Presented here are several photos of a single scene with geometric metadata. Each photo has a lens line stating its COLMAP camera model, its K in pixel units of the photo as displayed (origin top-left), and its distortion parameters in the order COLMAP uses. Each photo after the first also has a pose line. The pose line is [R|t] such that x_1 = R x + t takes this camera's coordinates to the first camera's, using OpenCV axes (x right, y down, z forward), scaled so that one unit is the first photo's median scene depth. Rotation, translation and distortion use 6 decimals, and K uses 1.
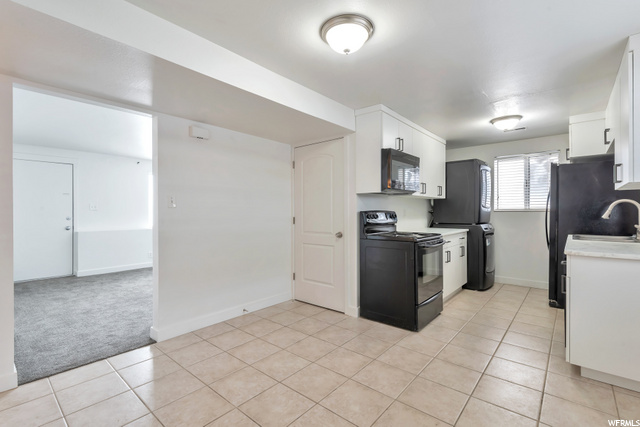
lens RADIAL K [[292.3, 0, 320.0], [0, 292.3, 213.5], [0, 0, 1]] dist [0.019057, -0.000160]
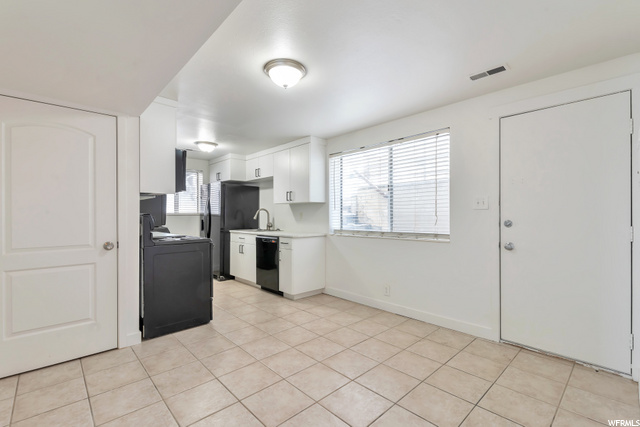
lens RADIAL K [[286.0, 0, 320.0], [0, 286.0, 213.5], [0, 0, 1]] dist [0.017889, -0.000157]
pose [[0.111396, 0.009595, 0.993730, -0.485352], [0.007498, 0.999917, -0.010495, 0.002617], [-0.993748, 0.008620, 0.111315, 0.313777]]
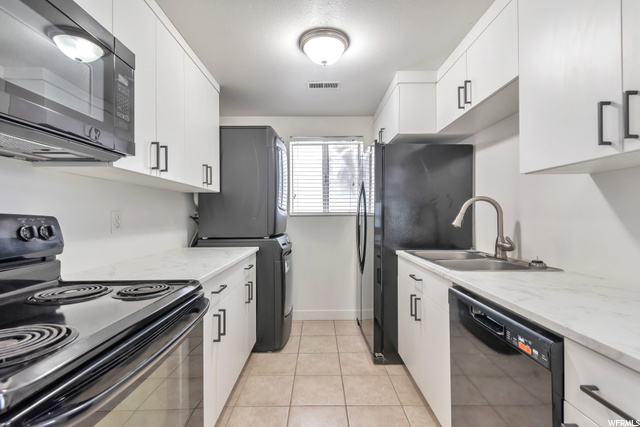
lens RADIAL K [[292.3, 0, 320.0], [0, 292.3, 213.5], [0, 0, 1]] dist [0.019057, -0.000160]
pose [[0.755423, 0.003839, 0.655227, 0.235646], [0.007884, 0.999857, -0.014947, -0.002729], [-0.655190, 0.016457, 0.755285, 0.519256]]
